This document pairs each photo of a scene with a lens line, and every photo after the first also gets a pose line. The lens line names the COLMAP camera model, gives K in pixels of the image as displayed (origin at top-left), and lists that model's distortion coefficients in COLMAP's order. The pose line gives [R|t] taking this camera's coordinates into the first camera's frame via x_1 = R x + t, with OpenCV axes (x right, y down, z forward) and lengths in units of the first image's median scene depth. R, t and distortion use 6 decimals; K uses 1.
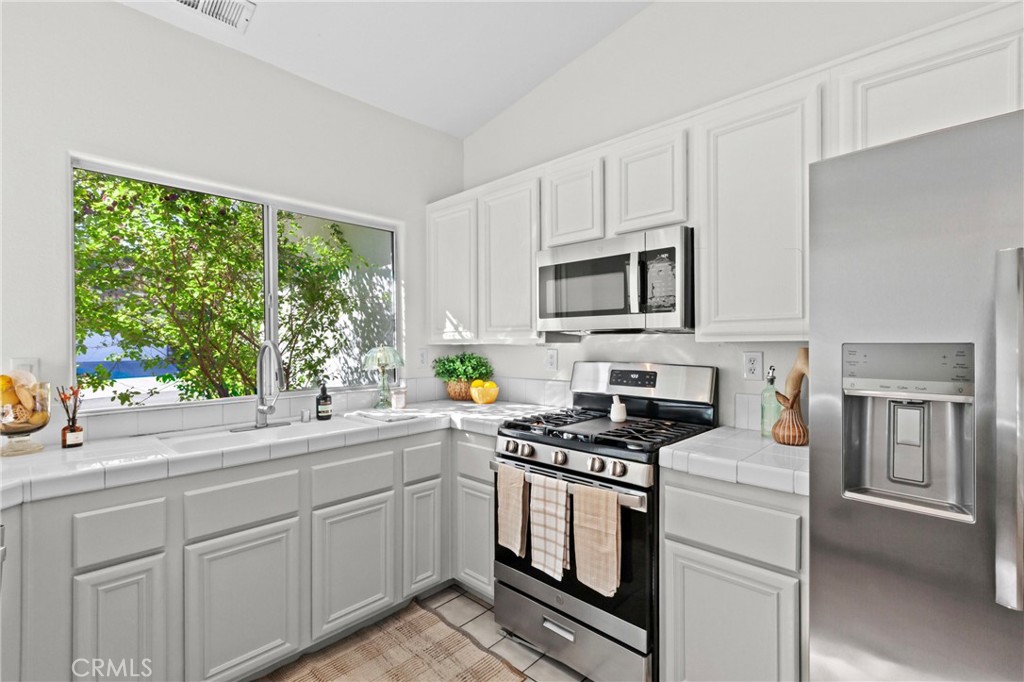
lens RADIAL K [[454.4, 0, 513.2], [0, 454.4, 347.1], [0, 0, 1]] dist [-0.000567, -0.000336]
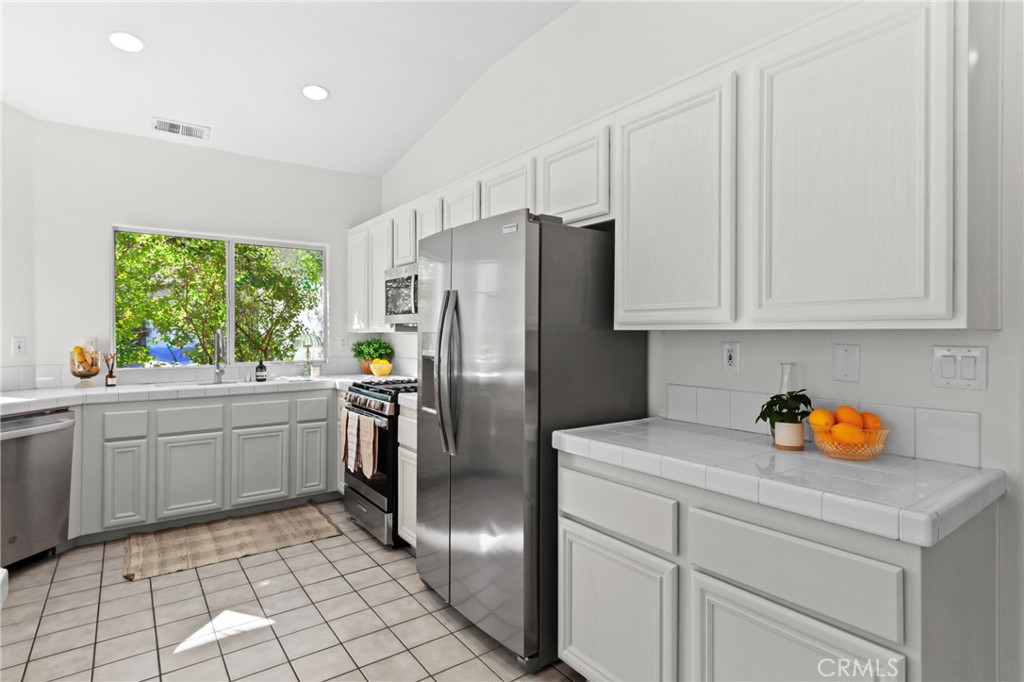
lens RADIAL K [[530.5, 0, 515.4], [0, 530.5, 335.6], [0, 0, 1]] dist [0.002066, 0.000609]
pose [[0.982248, 0.006997, -0.187455, 0.891792], [-0.007634, 0.999967, -0.002673, 0.005722], [0.187431, 0.004057, 0.982269, -0.692972]]
